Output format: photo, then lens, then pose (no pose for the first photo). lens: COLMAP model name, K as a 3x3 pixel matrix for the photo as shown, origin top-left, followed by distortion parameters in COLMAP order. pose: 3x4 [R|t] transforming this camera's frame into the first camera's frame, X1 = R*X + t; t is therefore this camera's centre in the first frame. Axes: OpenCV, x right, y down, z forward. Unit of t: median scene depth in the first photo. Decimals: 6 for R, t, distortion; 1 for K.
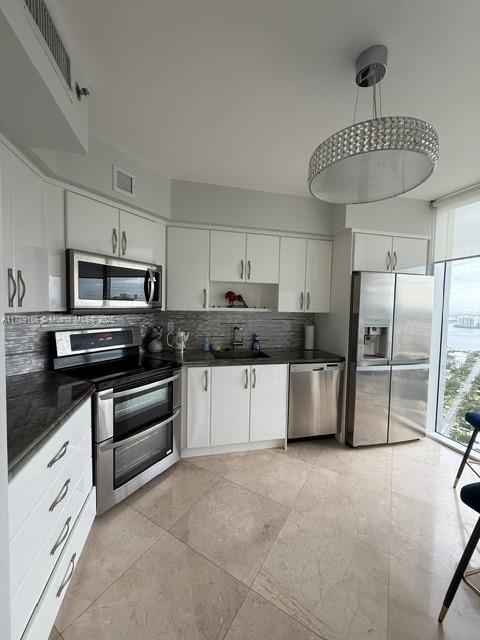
lens RADIAL K [[254.5, 0, 240.0], [0, 254.5, 320.0], [0, 0, 1]] dist [-0.000188, -0.000028]
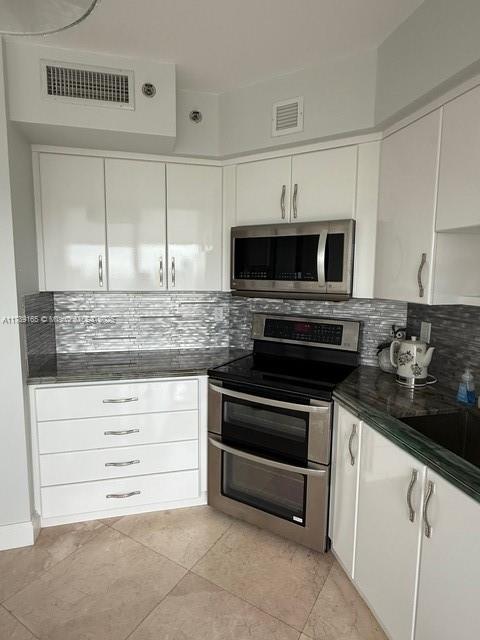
lens RADIAL K [[382.7, 0, 268.5], [0, 382.7, 320.1], [0, 0, 1]] dist [-0.001627, -0.002090]
pose [[0.005329, 0.102799, -0.994688, 0.615667], [-0.069540, 0.992332, 0.102183, -0.067343], [0.997565, 0.068626, 0.012437, 0.873929]]
